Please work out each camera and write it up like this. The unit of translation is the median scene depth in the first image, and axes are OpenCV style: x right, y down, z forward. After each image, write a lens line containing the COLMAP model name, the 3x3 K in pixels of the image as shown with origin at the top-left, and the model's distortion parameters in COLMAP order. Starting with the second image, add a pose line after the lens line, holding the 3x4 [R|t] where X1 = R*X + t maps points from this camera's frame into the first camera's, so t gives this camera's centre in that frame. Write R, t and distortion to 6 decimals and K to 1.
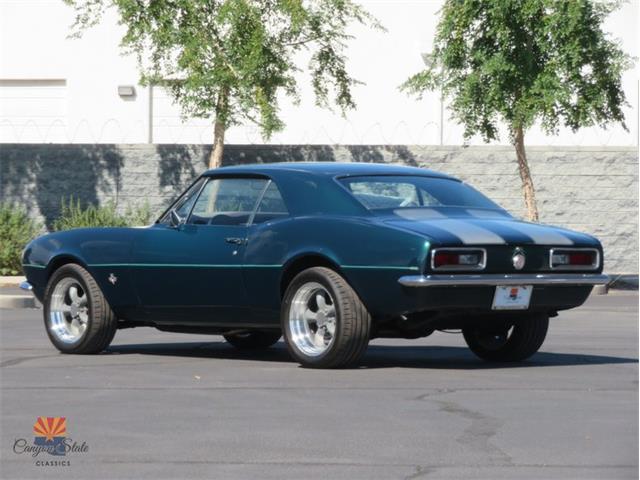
lens RADIAL K [[3057.2, 0, 320.0], [0, 3057.2, 240.0], [0, 0, 1]] dist [0.164945, 0.032923]
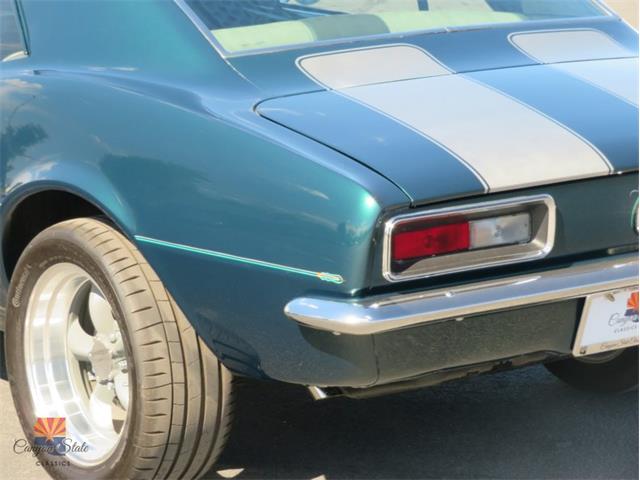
lens RADIAL K [[2744.2, 0, 320.0], [0, 2744.2, 240.0], [0, 0, 1]] dist [-0.690266, 3.046978]
pose [[0.997866, -0.004820, -0.065123, 0.042364], [0.016666, 0.983044, 0.182612, -0.041789], [0.063139, -0.183307, 0.981026, 0.620530]]
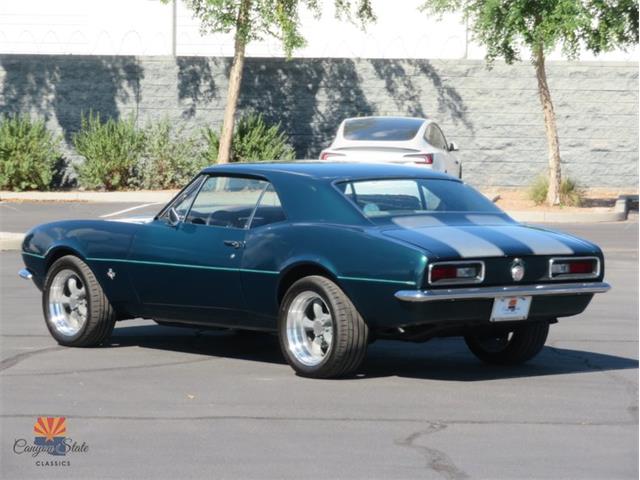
lens RADIAL K [[3057.2, 0, 320.0], [0, 3057.2, 240.0], [0, 0, 1]] dist [0.164945, 0.032923]
pose [[0.999920, 0.005740, -0.011234, 0.010761], [-0.005201, 0.998861, 0.047430, -0.044696], [0.011493, -0.047368, 0.998811, 0.010441]]
